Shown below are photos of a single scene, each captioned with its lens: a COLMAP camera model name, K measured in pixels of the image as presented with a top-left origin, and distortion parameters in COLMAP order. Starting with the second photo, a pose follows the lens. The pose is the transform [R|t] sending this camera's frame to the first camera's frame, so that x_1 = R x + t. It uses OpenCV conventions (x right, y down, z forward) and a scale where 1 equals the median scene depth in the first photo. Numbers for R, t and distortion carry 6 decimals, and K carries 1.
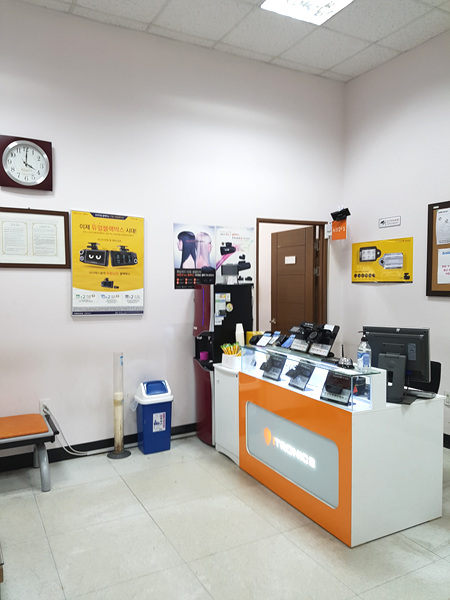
lens RADIAL K [[455.2, 0, 225.0], [0, 455.2, 300.0], [0, 0, 1]] dist [0.049886, -0.096895]
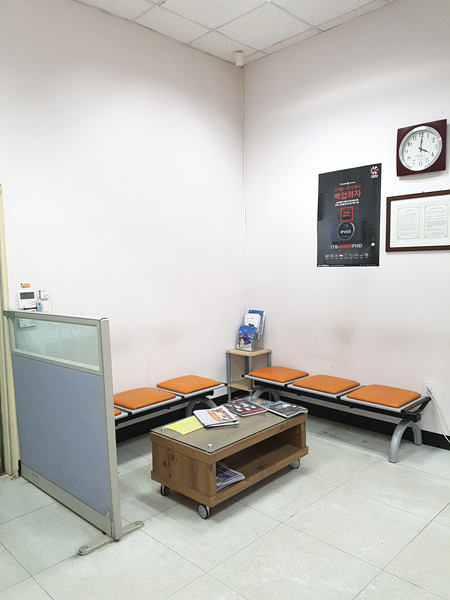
lens RADIAL K [[480.6, 0, 224.4], [0, 480.6, 295.9], [0, 0, 1]] dist [0.004955, 0.000916]
pose [[0.292474, 0.069478, -0.953746, 0.491864], [-0.027143, 0.997558, 0.064346, -0.027488], [0.955888, 0.007068, 0.293646, 0.270497]]
